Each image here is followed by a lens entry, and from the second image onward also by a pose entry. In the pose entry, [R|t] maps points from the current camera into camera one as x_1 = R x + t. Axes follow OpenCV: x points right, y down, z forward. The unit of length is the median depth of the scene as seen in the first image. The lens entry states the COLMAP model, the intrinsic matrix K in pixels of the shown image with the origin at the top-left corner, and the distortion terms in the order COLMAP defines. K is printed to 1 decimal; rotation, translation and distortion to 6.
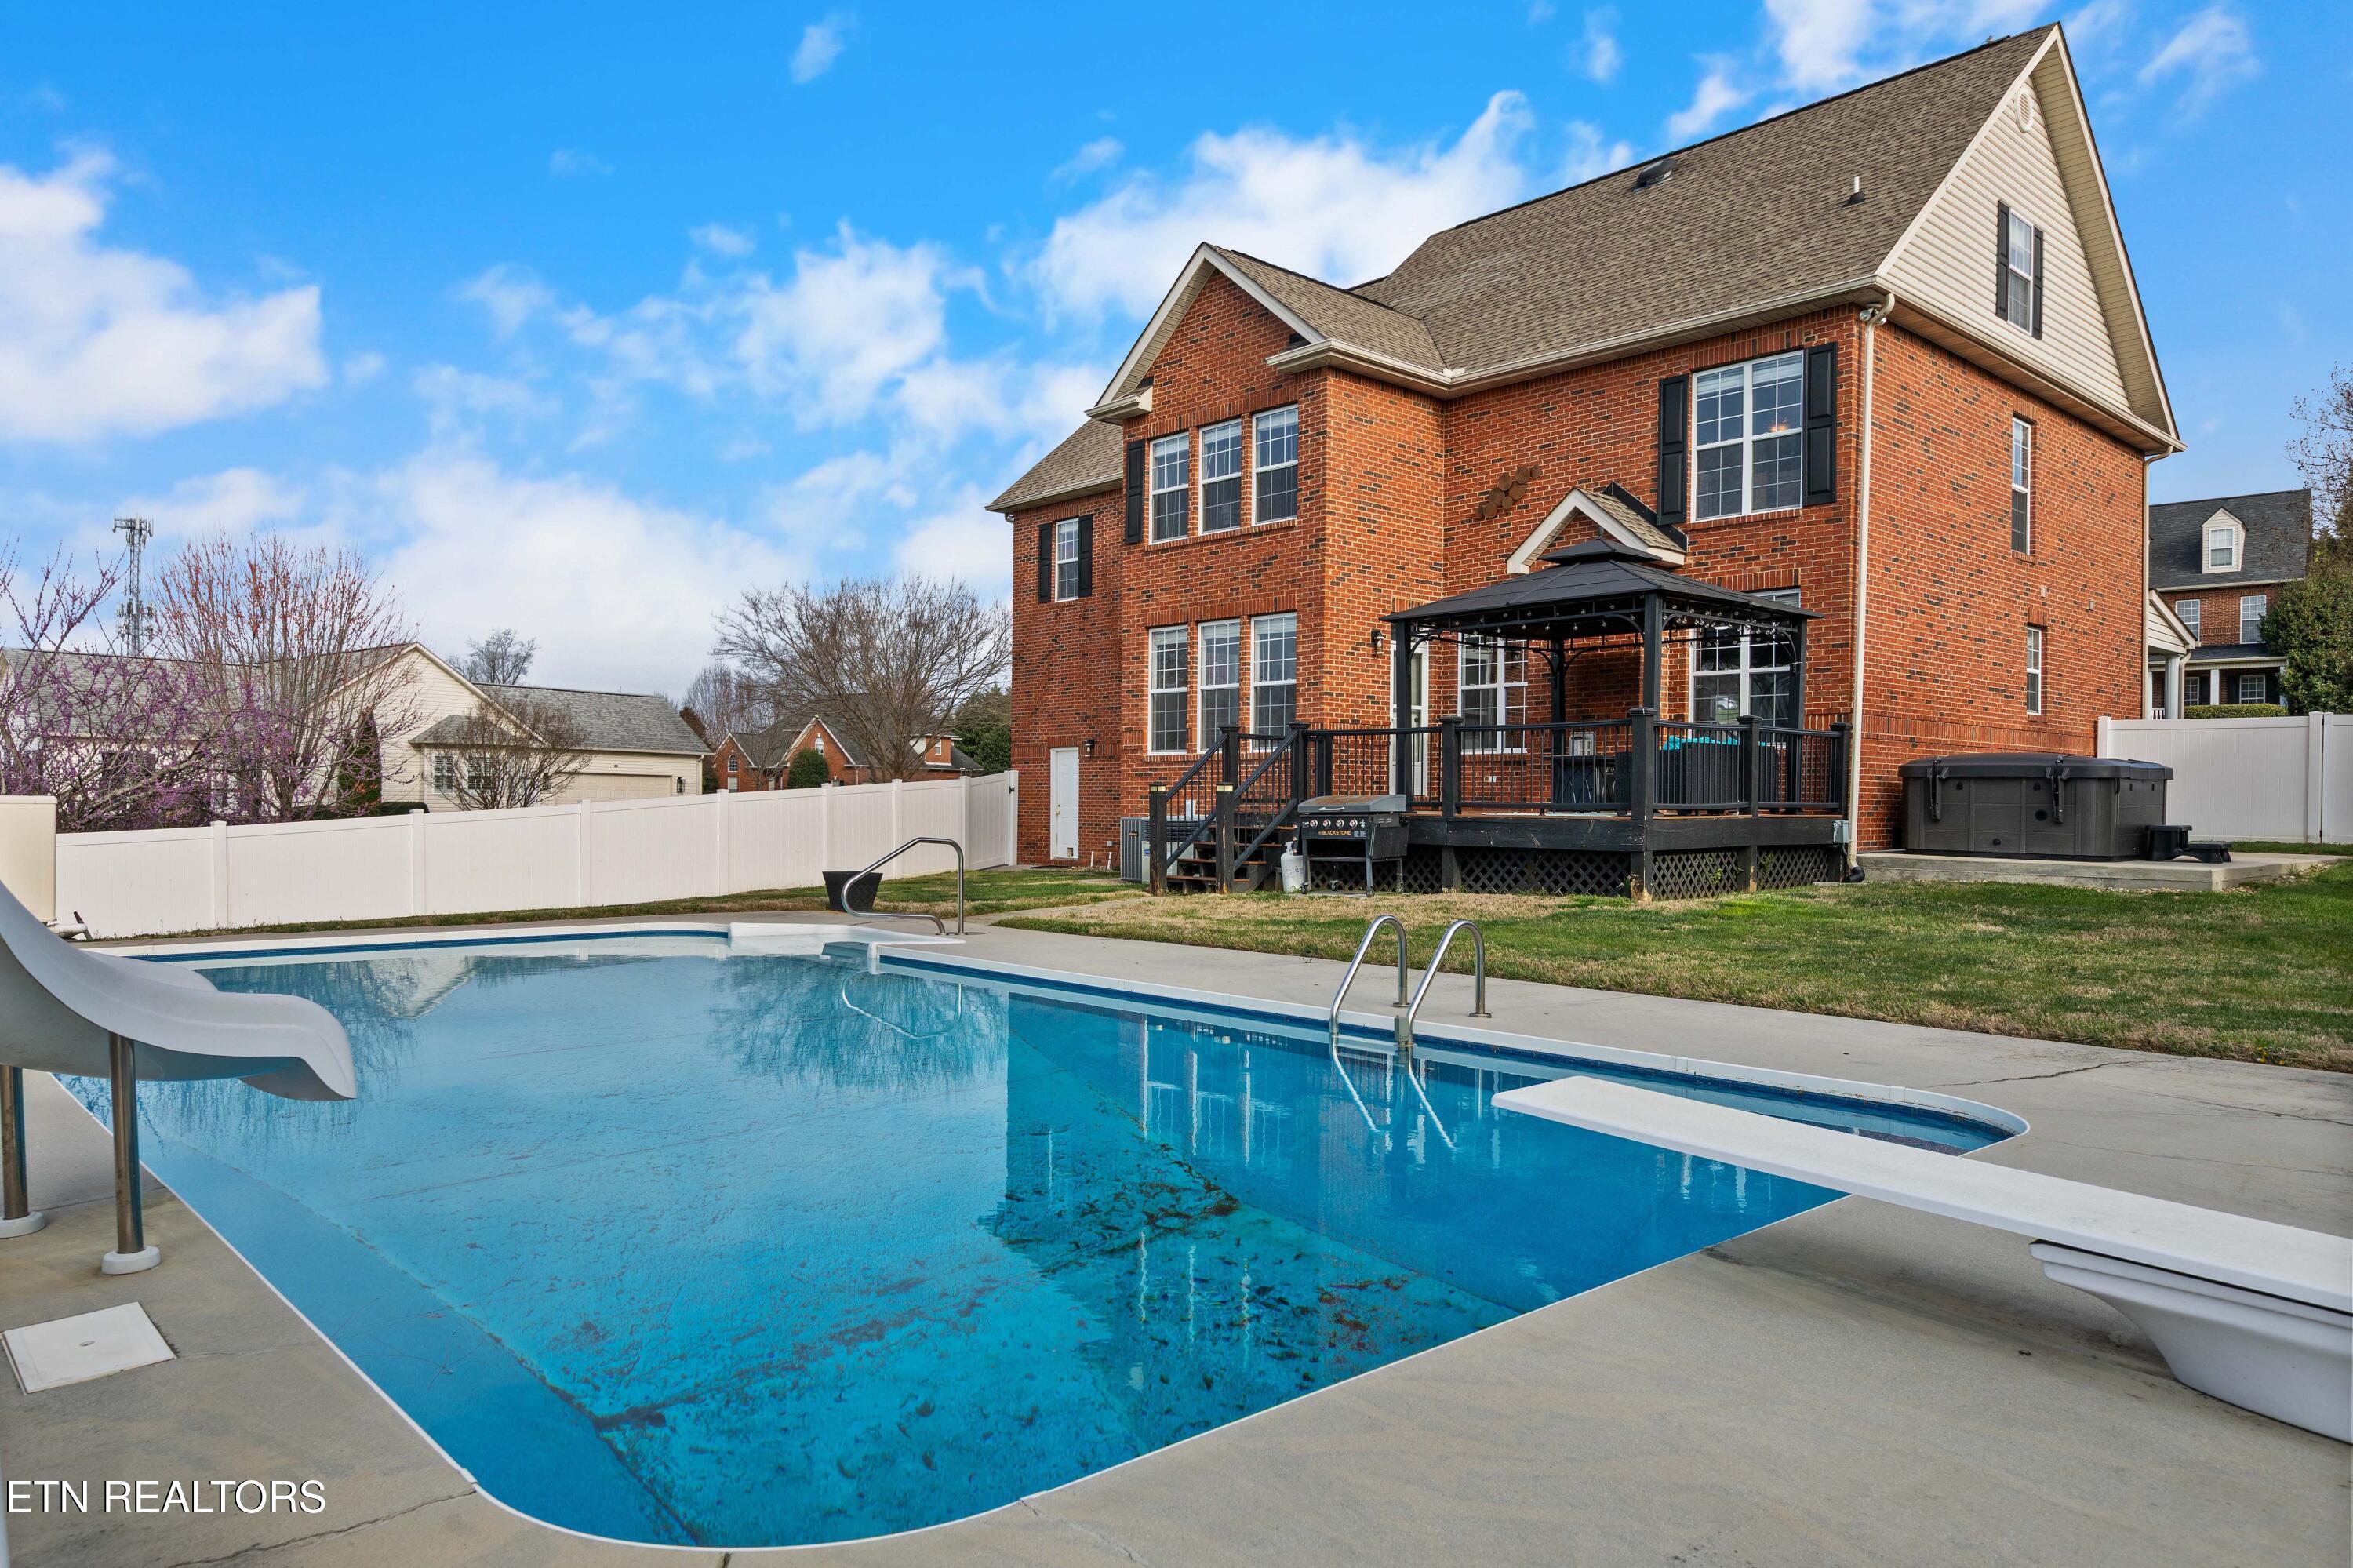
lens RADIAL K [[1564.4, 0, 1176.5], [0, 1564.4, 784.0], [0, 0, 1]] dist [0.012644, 0.002290]
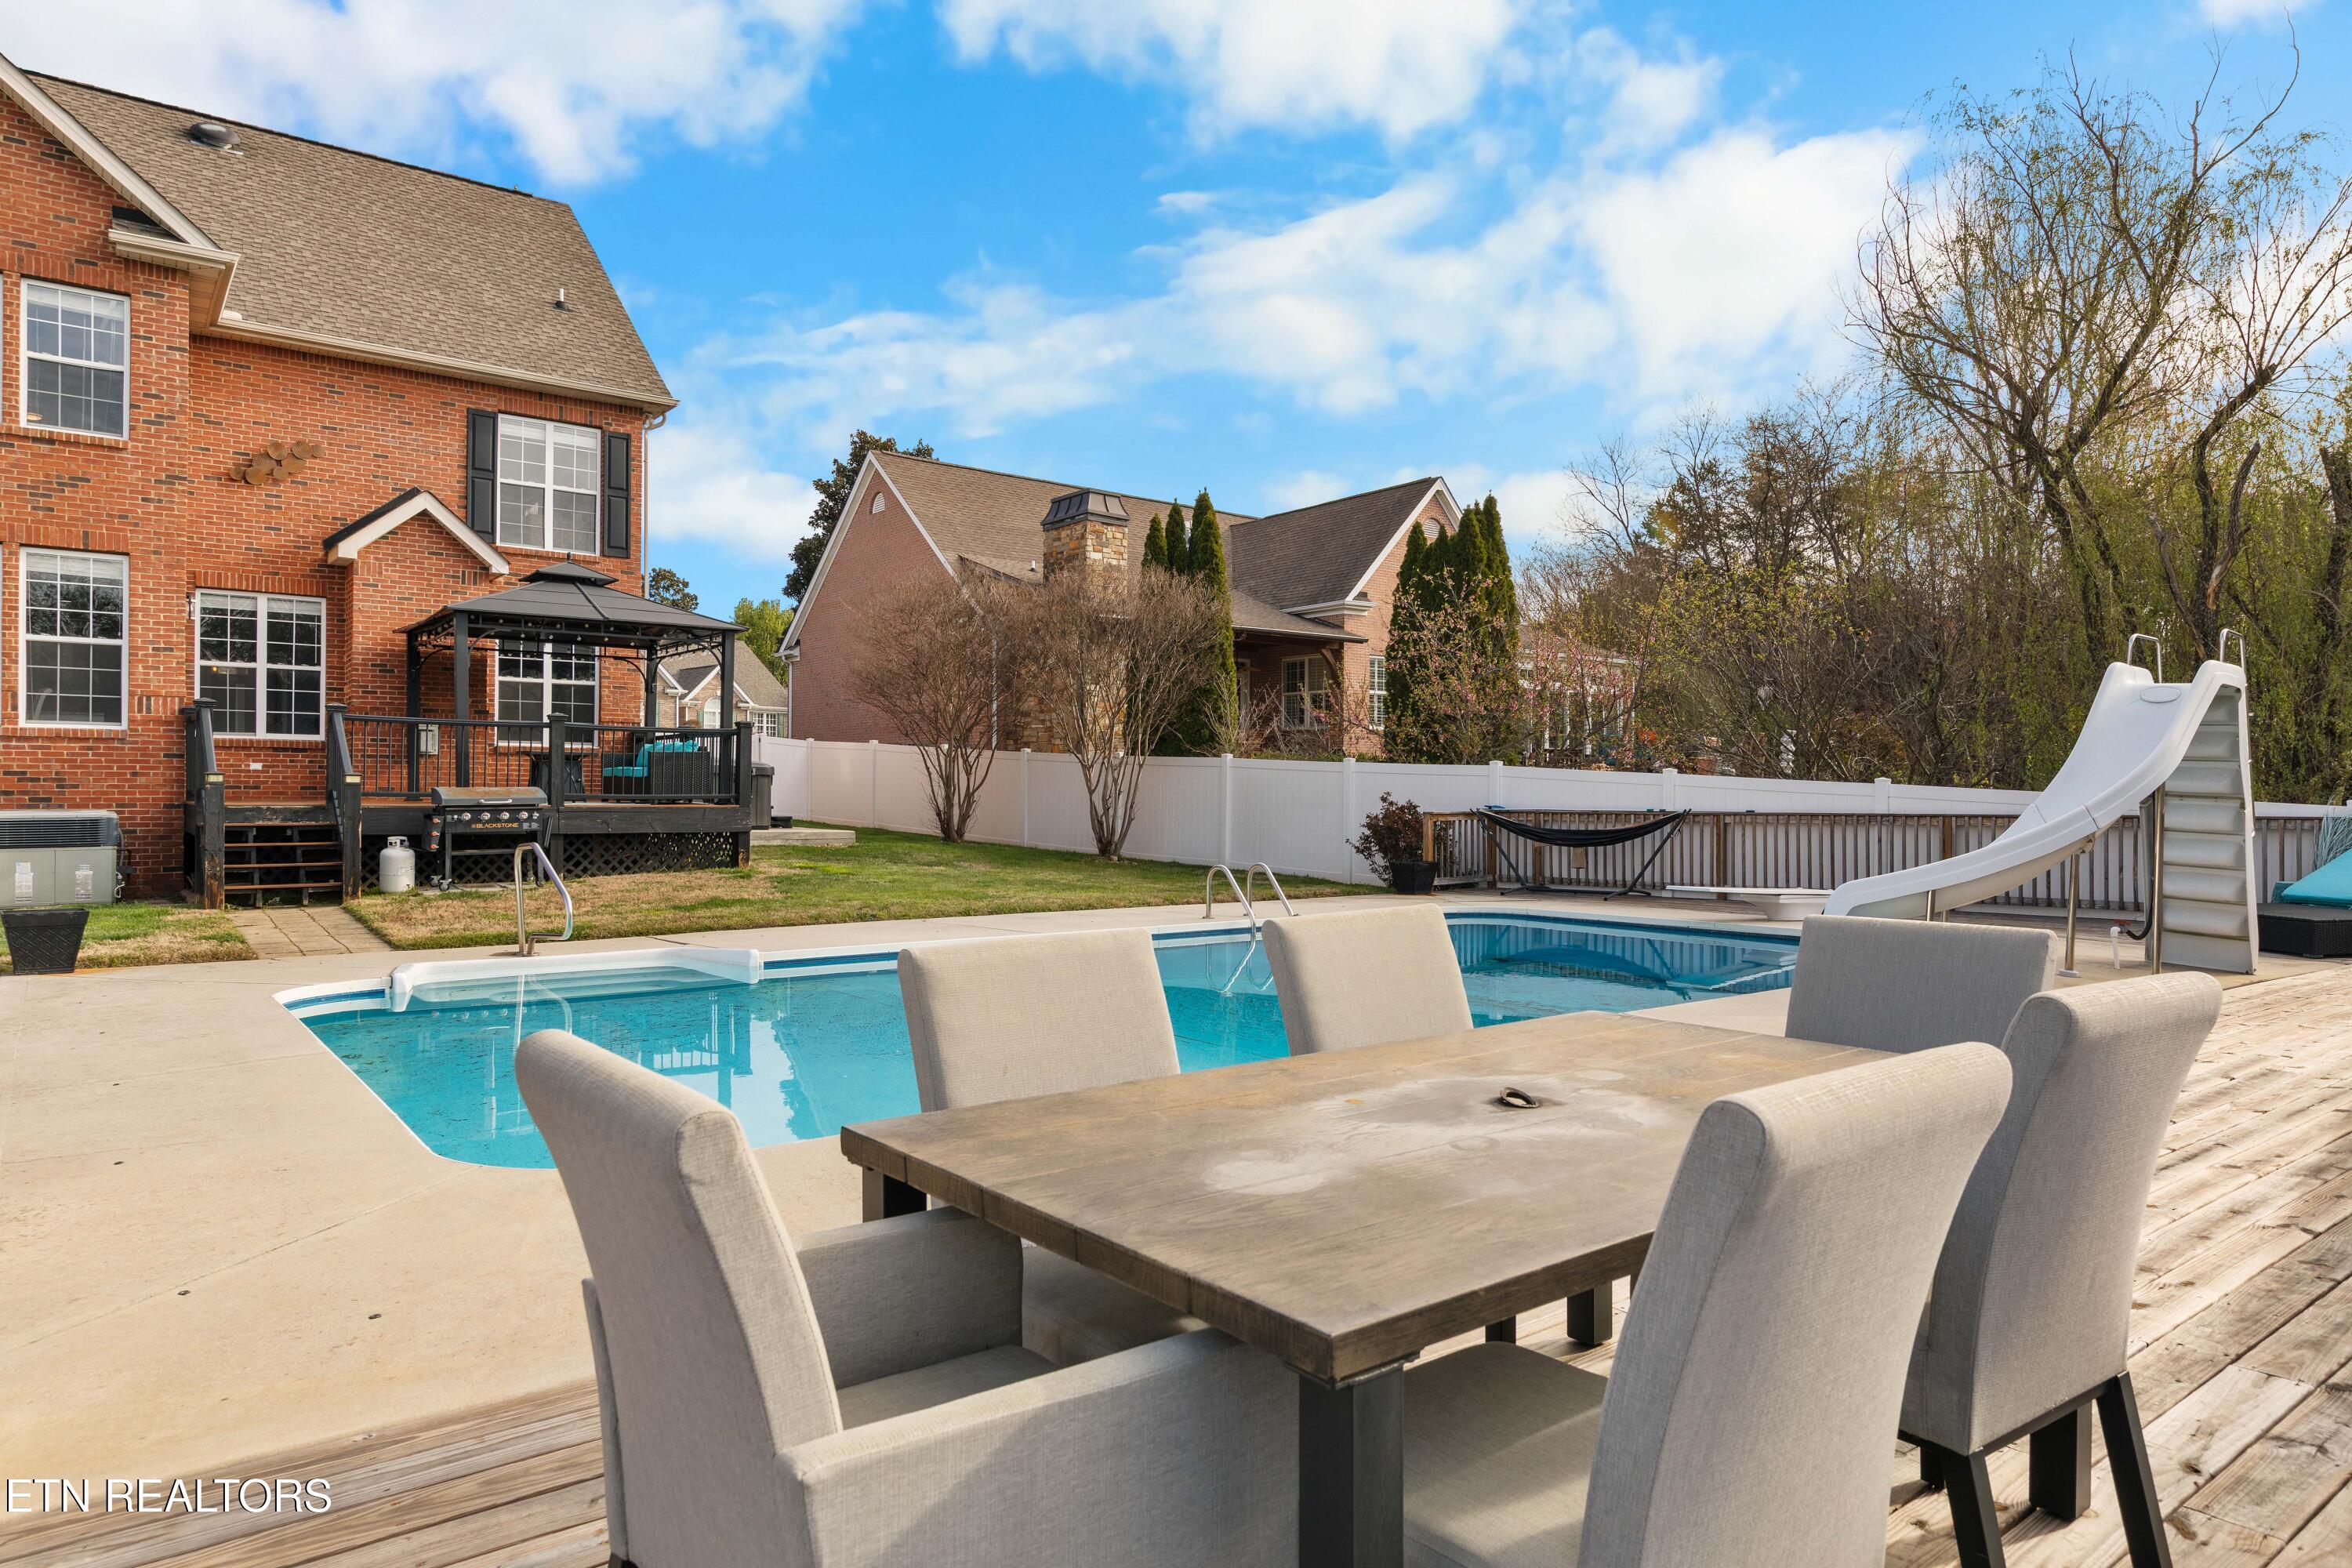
lens RADIAL K [[1437.4, 0, 1176.0], [0, 1437.4, 784.0], [0, 0, 1]] dist [0.005254, 0.004083]
pose [[0.056036, -0.000947, 0.998428, -0.712738], [-0.019505, 0.999808, 0.002043, -0.005298], [-0.998238, -0.019588, 0.056007, 0.464367]]
